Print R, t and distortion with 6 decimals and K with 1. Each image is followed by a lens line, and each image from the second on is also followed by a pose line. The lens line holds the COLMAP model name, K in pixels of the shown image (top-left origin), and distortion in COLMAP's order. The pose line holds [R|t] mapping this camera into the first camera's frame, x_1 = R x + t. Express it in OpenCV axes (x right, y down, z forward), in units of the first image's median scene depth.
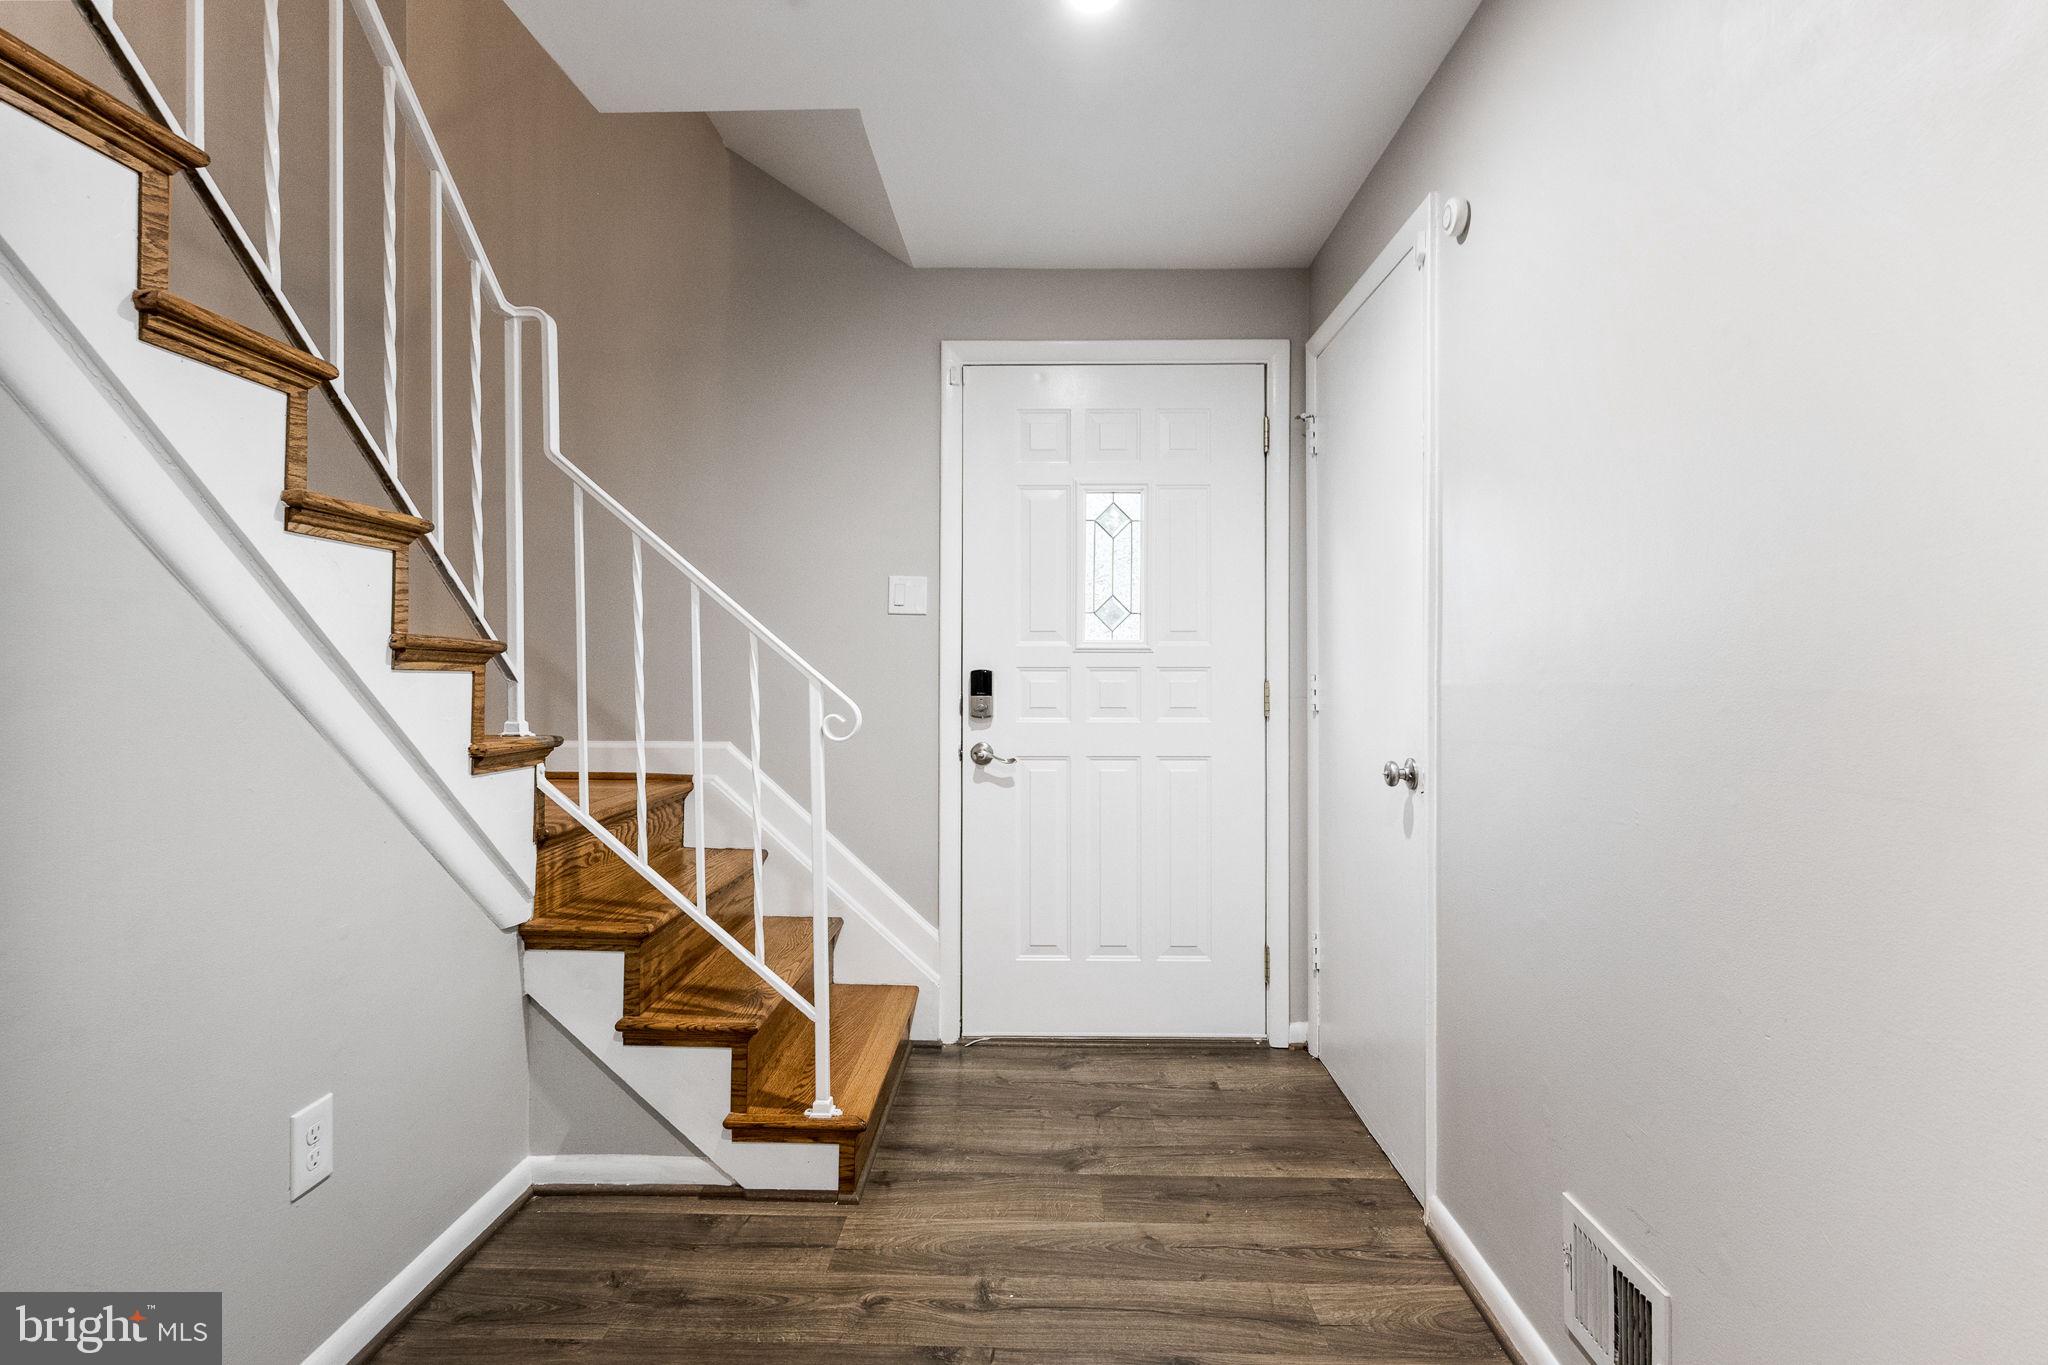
lens RADIAL K [[809.3, 0, 1025.6], [0, 809.3, 672.6], [0, 0, 1]] dist [0.000733, 0.000039]
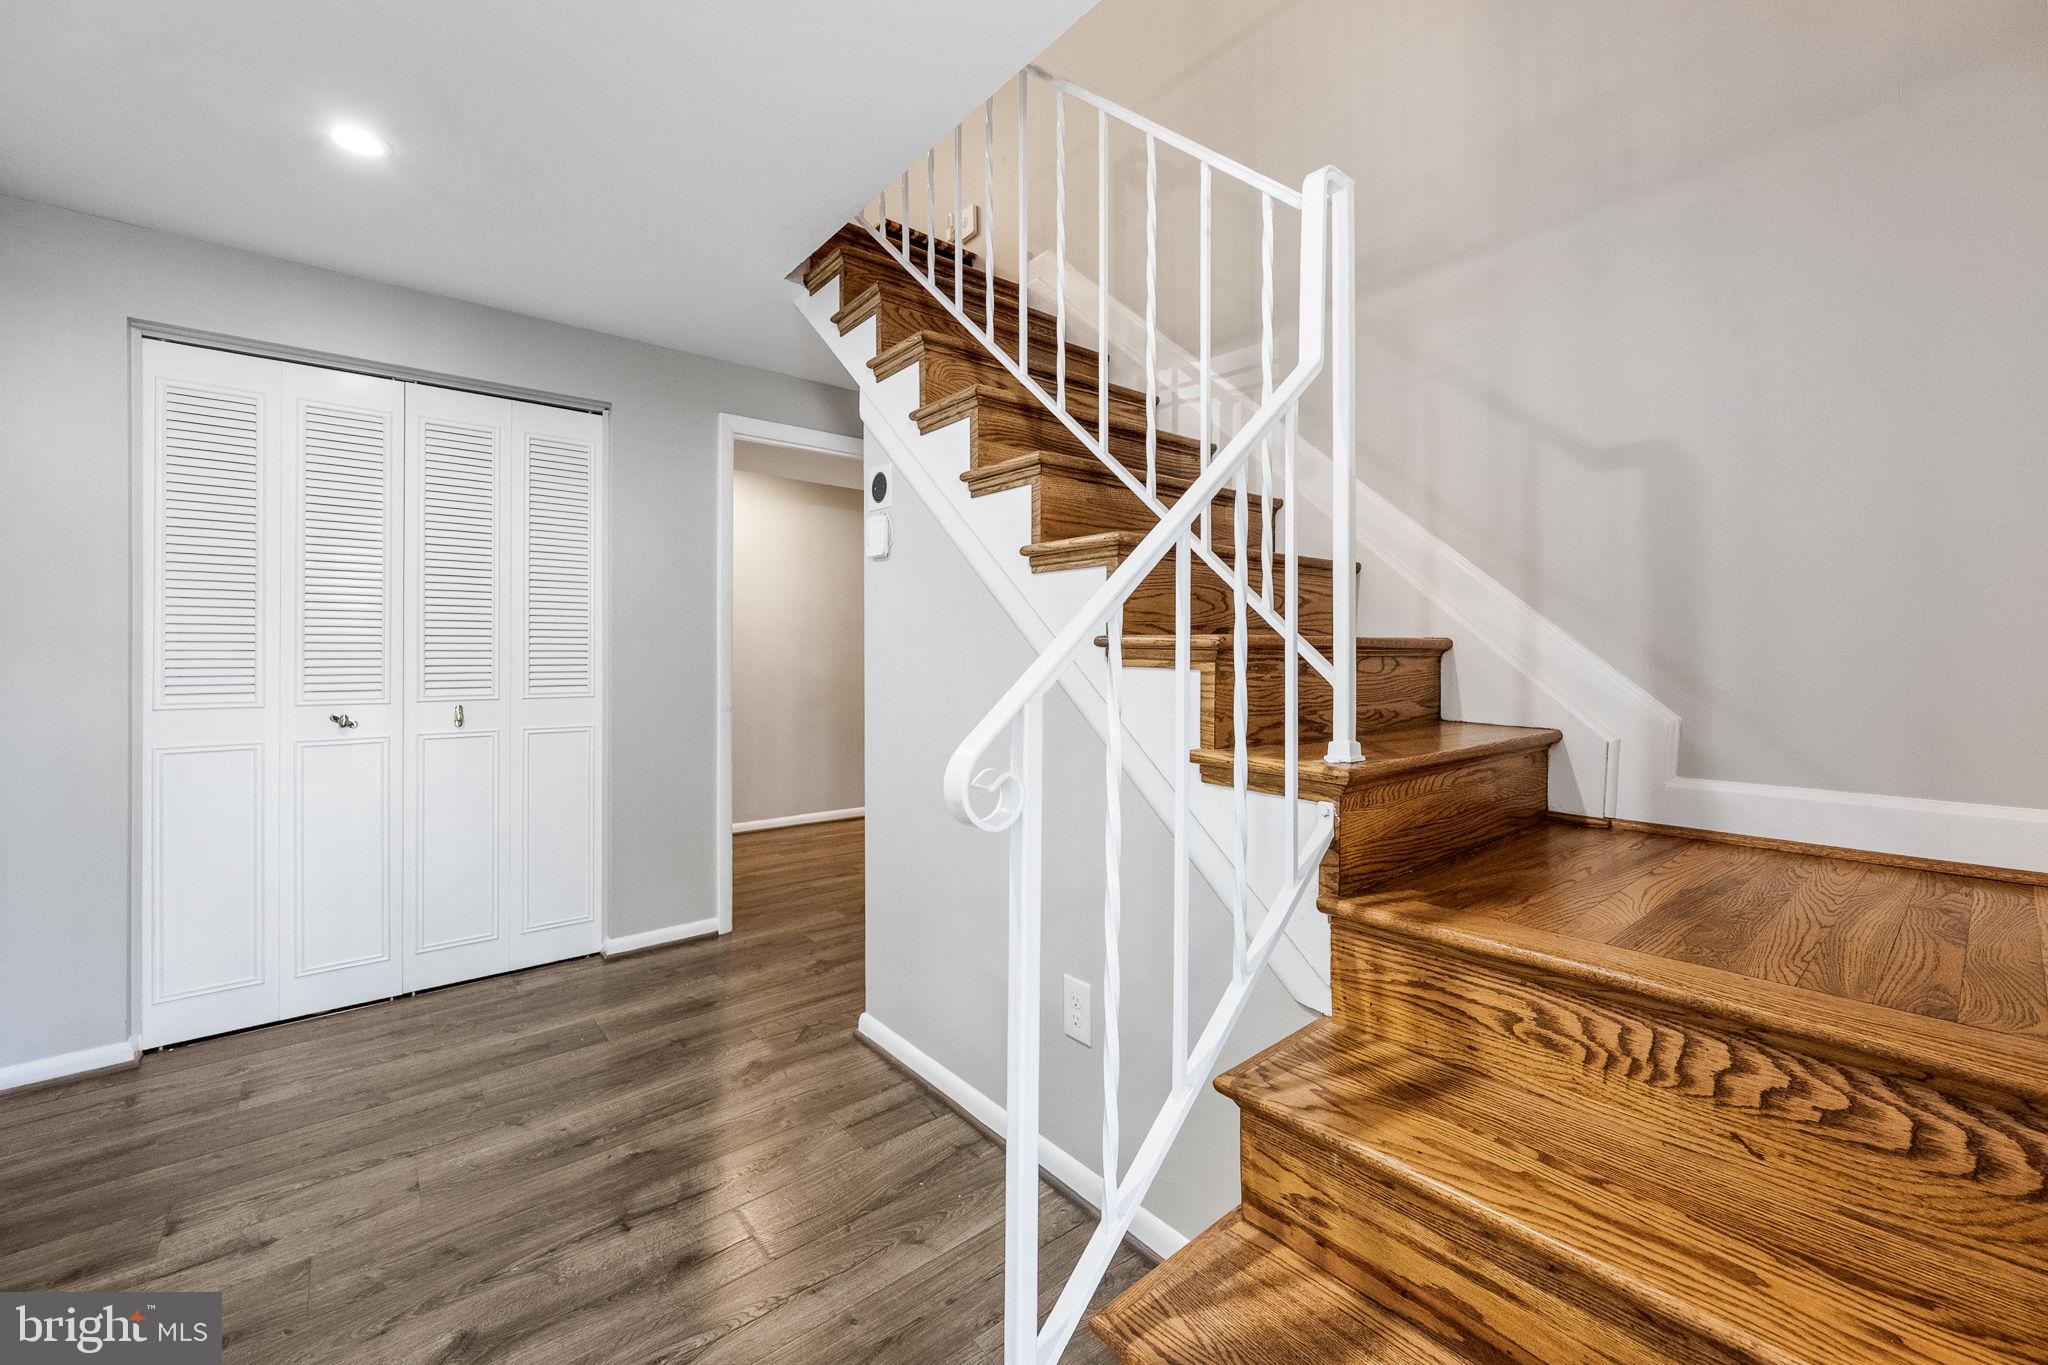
lens RADIAL K [[809.3, 0, 1023.3], [0, 809.3, 669.7], [0, 0, 1]] dist [0.000733, 0.000039]
pose [[-0.747543, 0.008409, -0.664160, 0.064159], [-0.003971, 0.999845, 0.017129, -0.014252], [0.664201, 0.015442, -0.747394, 1.298284]]
